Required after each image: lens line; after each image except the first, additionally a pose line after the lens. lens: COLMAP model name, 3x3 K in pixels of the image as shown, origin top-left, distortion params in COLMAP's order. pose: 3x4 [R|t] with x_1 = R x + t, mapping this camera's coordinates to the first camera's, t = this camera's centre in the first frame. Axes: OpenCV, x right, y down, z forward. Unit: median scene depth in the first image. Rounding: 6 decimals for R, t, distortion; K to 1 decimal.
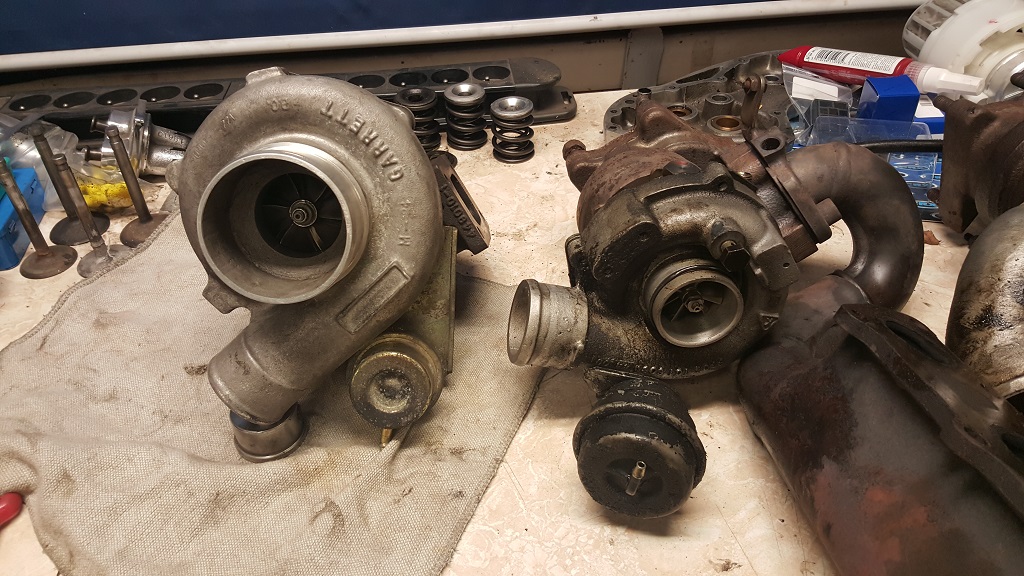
lens RADIAL K [[802.3, 0, 512.0], [0, 802.3, 288.0], [0, 0, 1]] dist [0.131778, -0.226923]
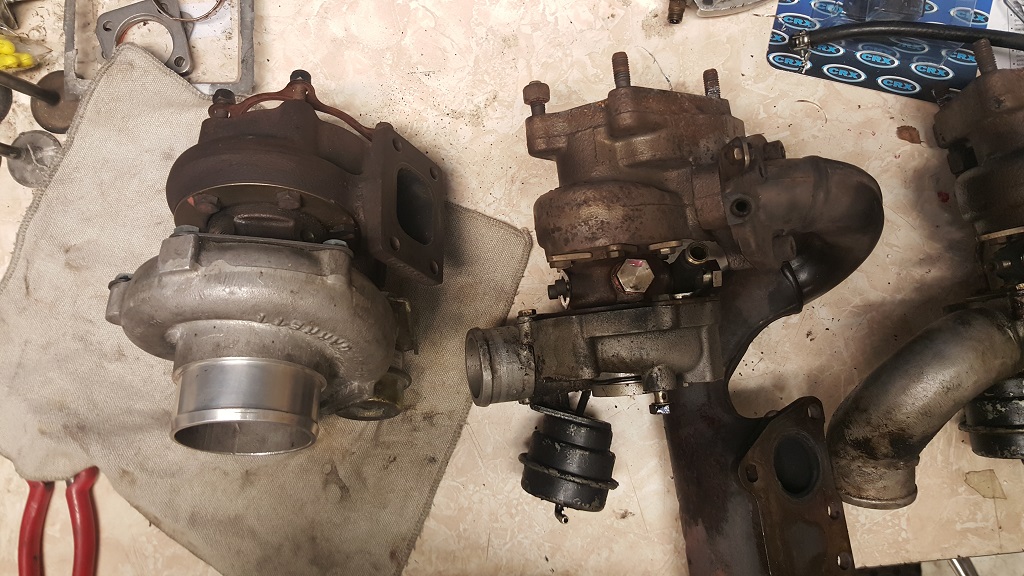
lens RADIAL K [[802.3, 0, 512.0], [0, 802.3, 288.0], [0, 0, 1]] dist [0.131778, -0.226923]
pose [[0.999723, -0.011210, 0.020696, 0.039783], [-0.009216, 0.622663, 0.782436, -0.956757], [-0.021658, -0.782410, 0.622387, 0.409663]]
